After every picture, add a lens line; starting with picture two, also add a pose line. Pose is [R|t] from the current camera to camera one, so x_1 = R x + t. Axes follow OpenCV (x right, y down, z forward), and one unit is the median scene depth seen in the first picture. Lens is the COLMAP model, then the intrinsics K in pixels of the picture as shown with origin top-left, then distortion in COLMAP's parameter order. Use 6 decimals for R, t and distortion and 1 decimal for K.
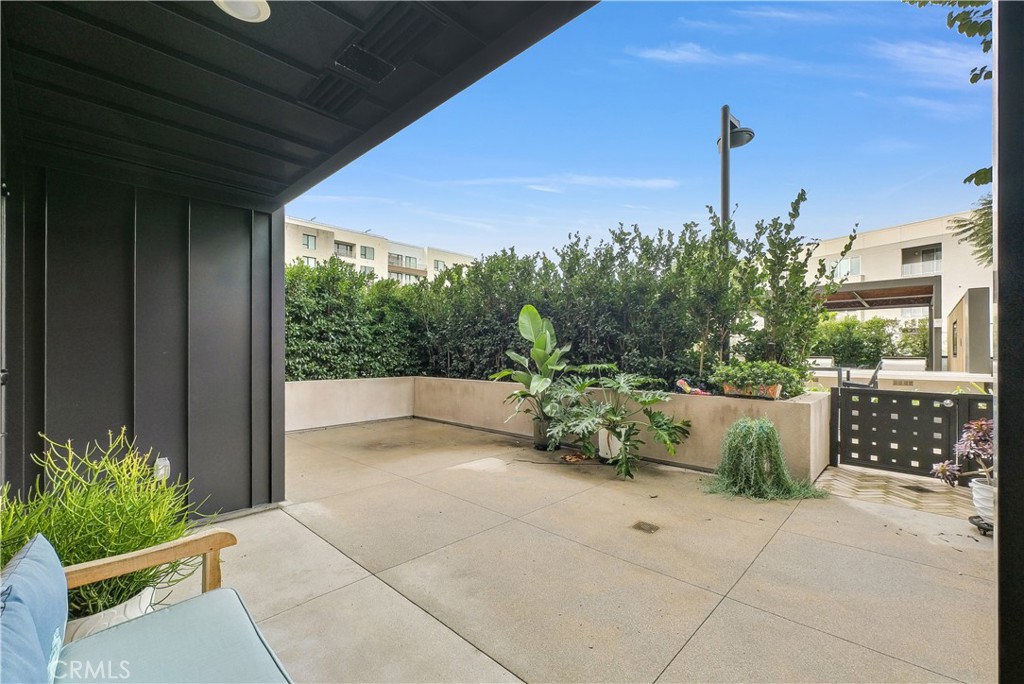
lens RADIAL K [[409.1, 0, 513.1], [0, 409.1, 349.6], [0, 0, 1]] dist [0.000970, -0.001142]
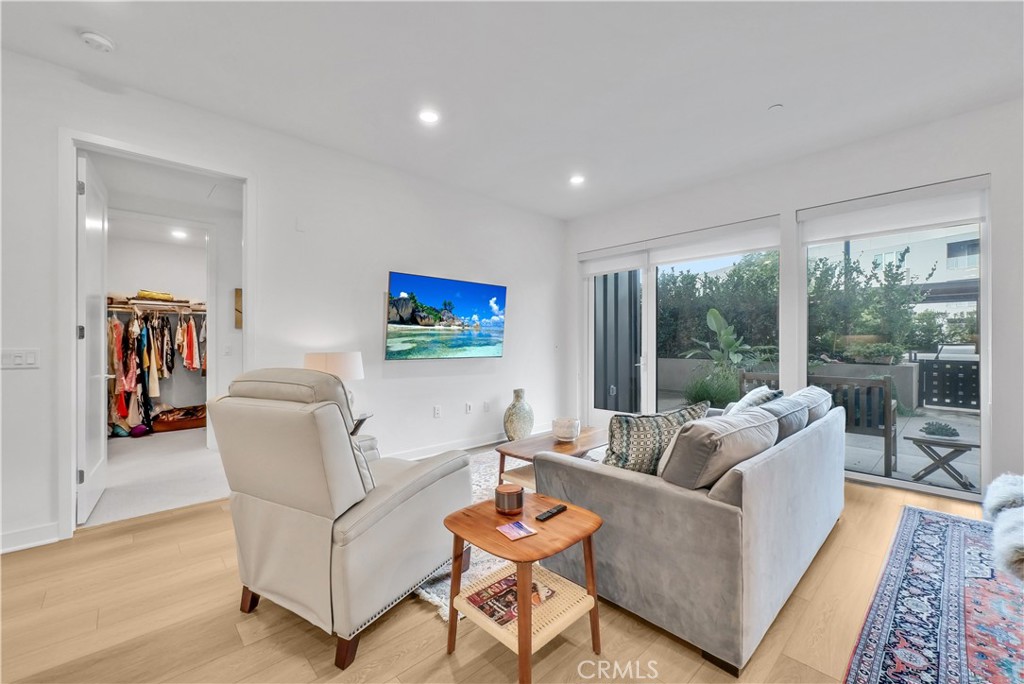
lens RADIAL K [[409.1, 0, 505.5], [0, 409.1, 340.2], [0, 0, 1]] dist [0.000970, -0.001142]
pose [[0.998355, -0.000371, -0.057334, -0.784394], [0.000476, 0.999998, 0.001811, 0.010570], [0.057334, -0.001835, 0.998353, -0.734452]]
